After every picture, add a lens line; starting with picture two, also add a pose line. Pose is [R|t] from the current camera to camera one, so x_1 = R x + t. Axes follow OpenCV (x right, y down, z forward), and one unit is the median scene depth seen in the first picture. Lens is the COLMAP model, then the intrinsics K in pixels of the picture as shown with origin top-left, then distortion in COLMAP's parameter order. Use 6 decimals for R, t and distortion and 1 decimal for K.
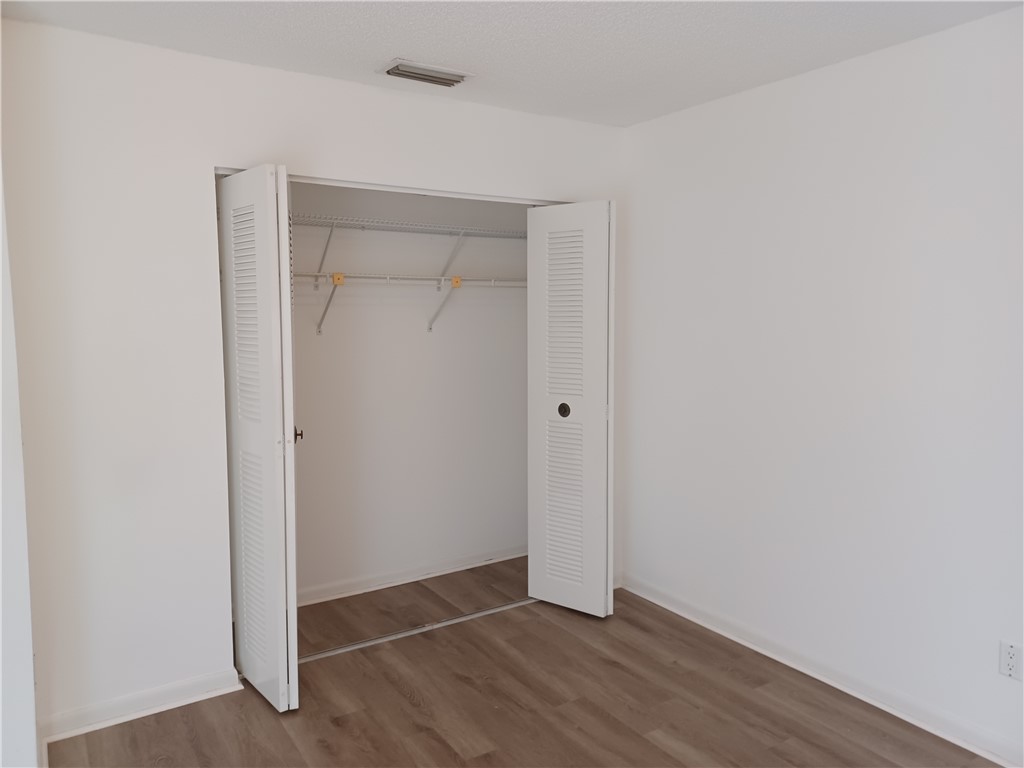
lens RADIAL K [[749.7, 0, 512.0], [0, 749.7, 384.0], [0, 0, 1]] dist [0.048541, -0.006059]
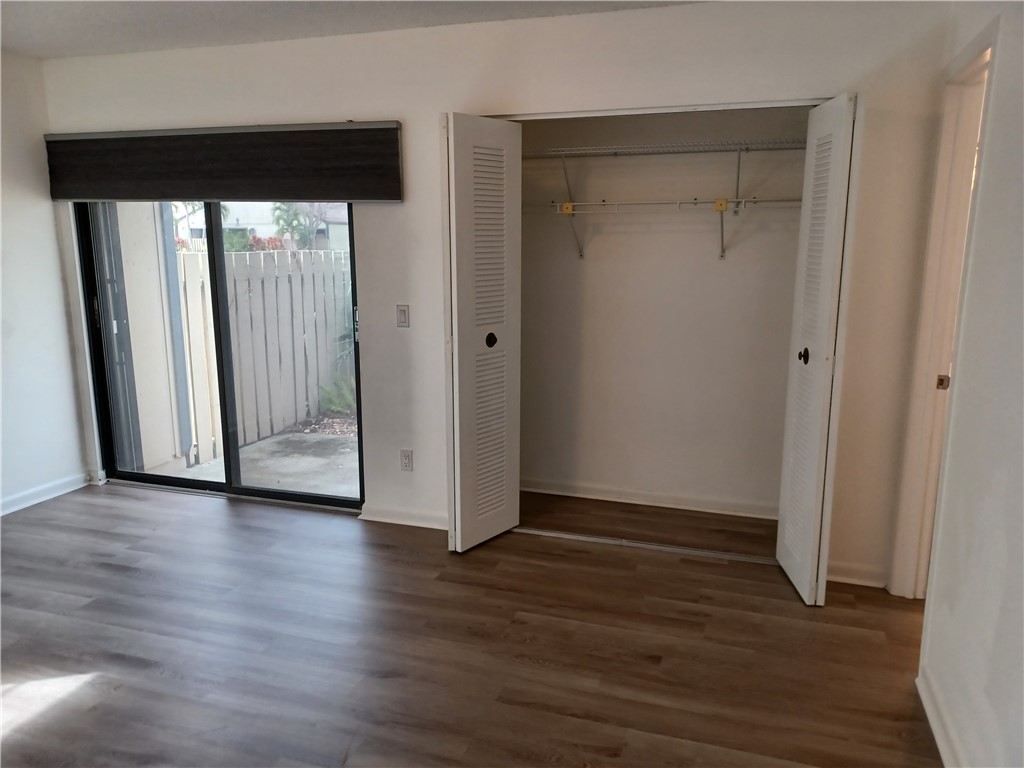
lens RADIAL K [[749.7, 0, 512.0], [0, 749.7, 384.0], [0, 0, 1]] dist [0.048541, -0.006059]
pose [[0.609222, 0.158771, -0.776943, 0.513358], [-0.081495, 0.987100, 0.137815, -0.025792], [0.788801, -0.020642, 0.614302, 0.225201]]
